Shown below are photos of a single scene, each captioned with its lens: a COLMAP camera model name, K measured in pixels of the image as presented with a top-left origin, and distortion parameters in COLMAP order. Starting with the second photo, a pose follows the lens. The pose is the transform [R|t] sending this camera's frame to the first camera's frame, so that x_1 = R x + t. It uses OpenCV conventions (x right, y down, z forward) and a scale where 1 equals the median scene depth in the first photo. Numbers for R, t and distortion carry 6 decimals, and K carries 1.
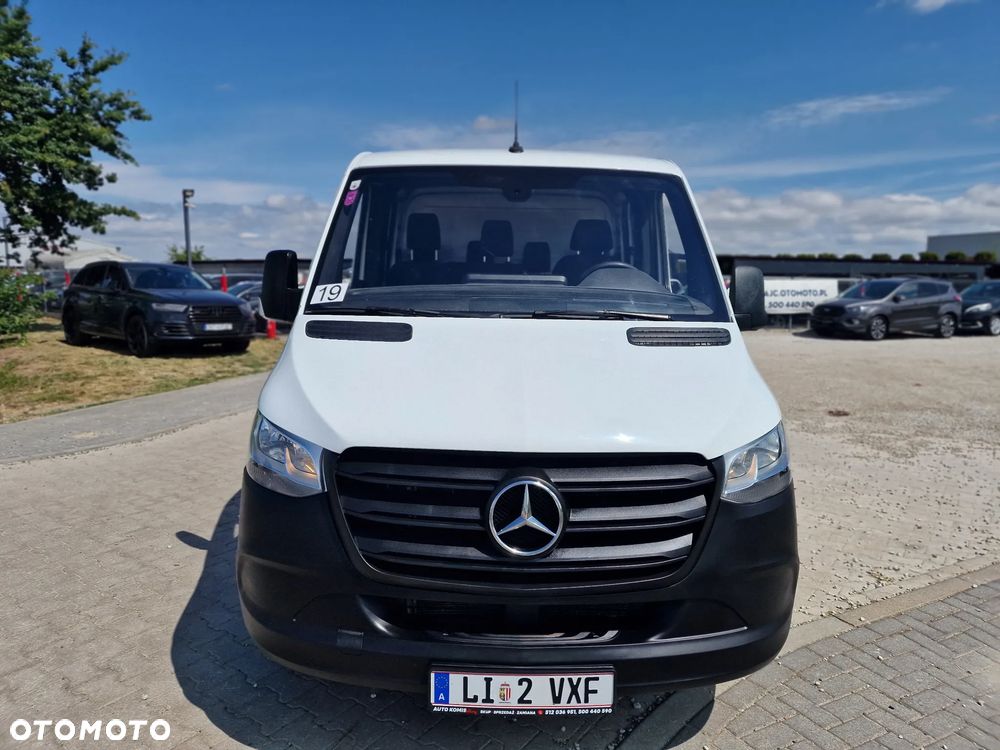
lens RADIAL K [[669.1, 0, 494.3], [0, 669.1, 374.4], [0, 0, 1]] dist [0.067210, -0.051267]
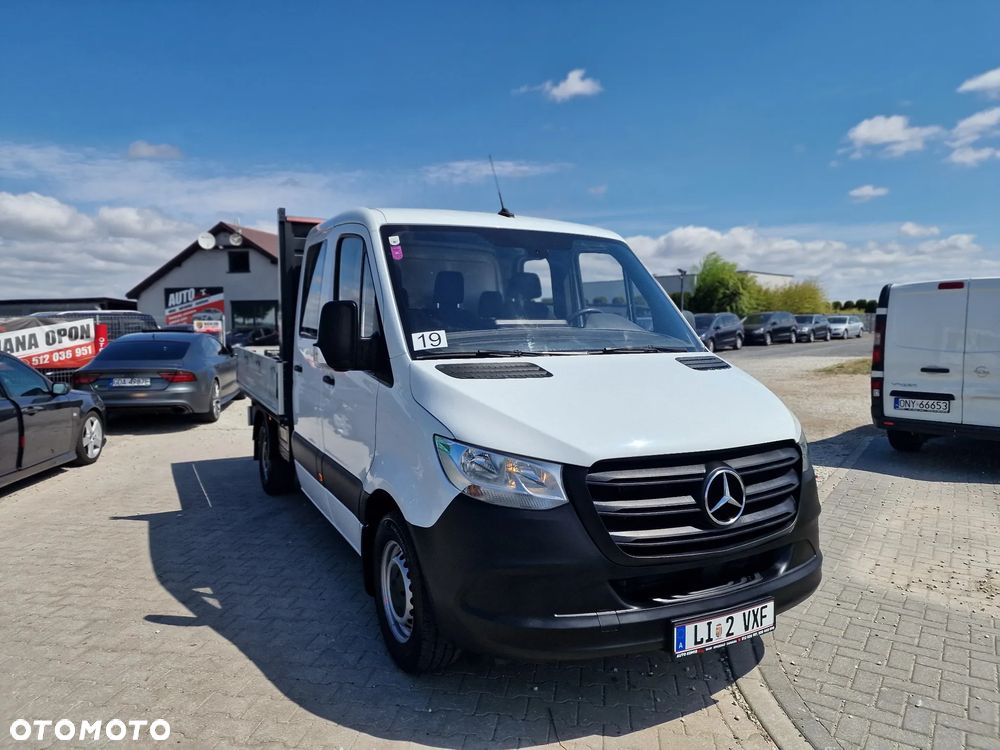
lens RADIAL K [[669.1, 0, 500.3], [0, 669.1, 374.2], [0, 0, 1]] dist [0.067210, -0.051267]
pose [[0.890662, -0.055575, 0.451257, -0.943566], [0.082069, 0.995850, -0.039339, -0.018432], [-0.447198, 0.072072, 0.891527, -0.039377]]
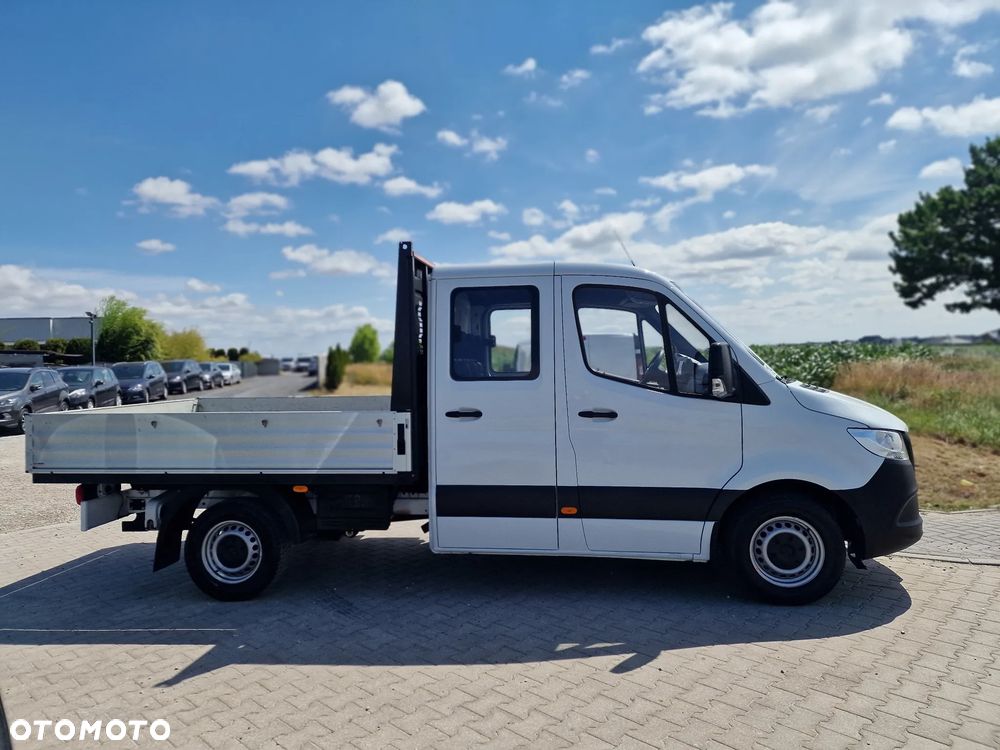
lens RADIAL K [[669.1, 0, 502.1], [0, 669.1, 330.4], [0, 0, 1]] dist [0.067210, -0.051267]
pose [[0.132967, 0.022746, 0.990859, -2.846830], [0.165918, 0.985118, -0.044880, -0.358624], [-0.977134, 0.170369, 0.127214, 2.063621]]
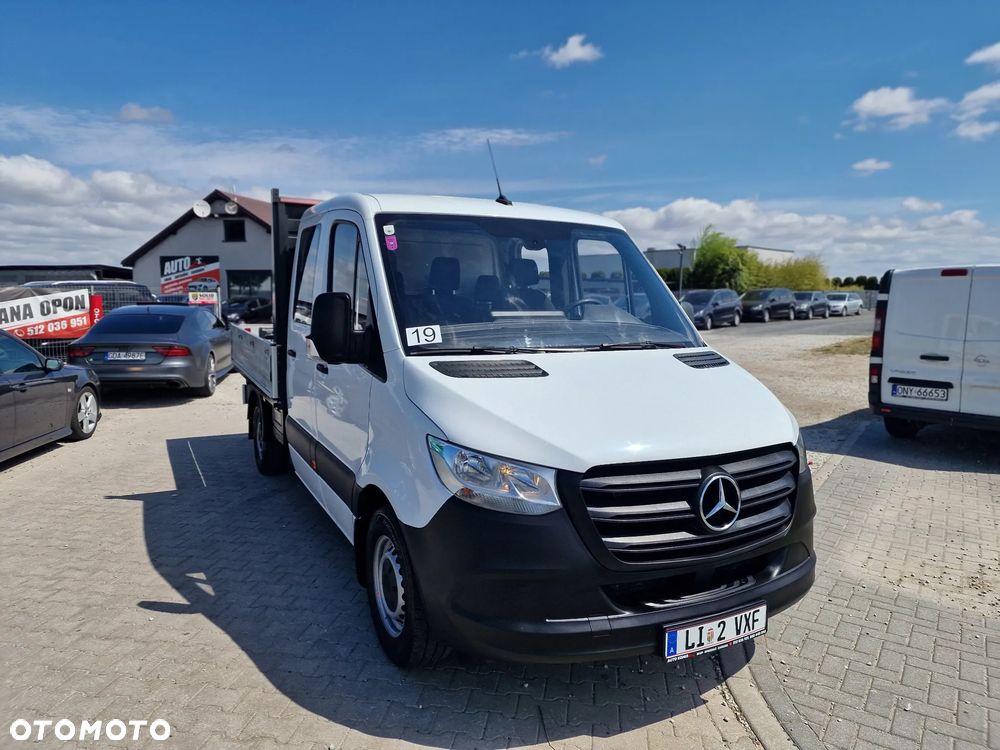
lens RADIAL K [[669.1, 0, 494.7], [0, 669.1, 372.4], [0, 0, 1]] dist [0.067210, -0.051267]
pose [[0.892583, -0.061604, 0.446655, -0.928403], [0.068835, 0.997628, 0.000039, -0.077931], [-0.445598, 0.030711, 0.894706, -0.025128]]
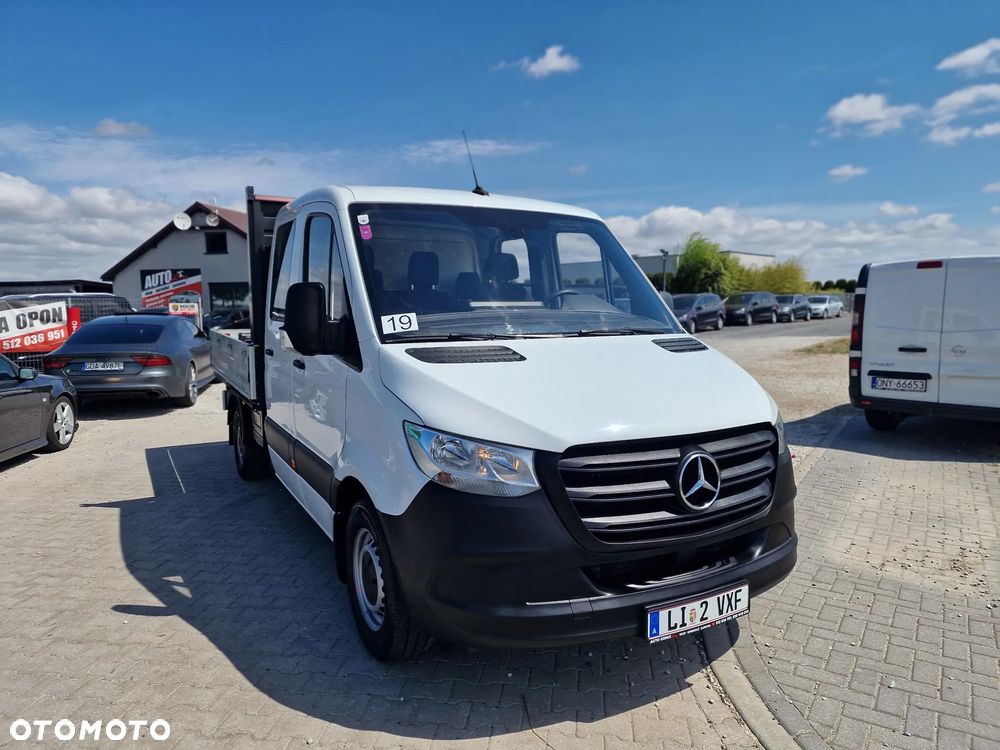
lens RADIAL K [[669.1, 0, 496.3], [0, 669.1, 373.8], [0, 0, 1]] dist [0.067210, -0.051267]
pose [[0.881276, -0.073544, 0.466845, -0.905646], [0.088725, 0.996000, -0.010585, -0.022423], [-0.464199, 0.050749, 0.884276, -0.018776]]
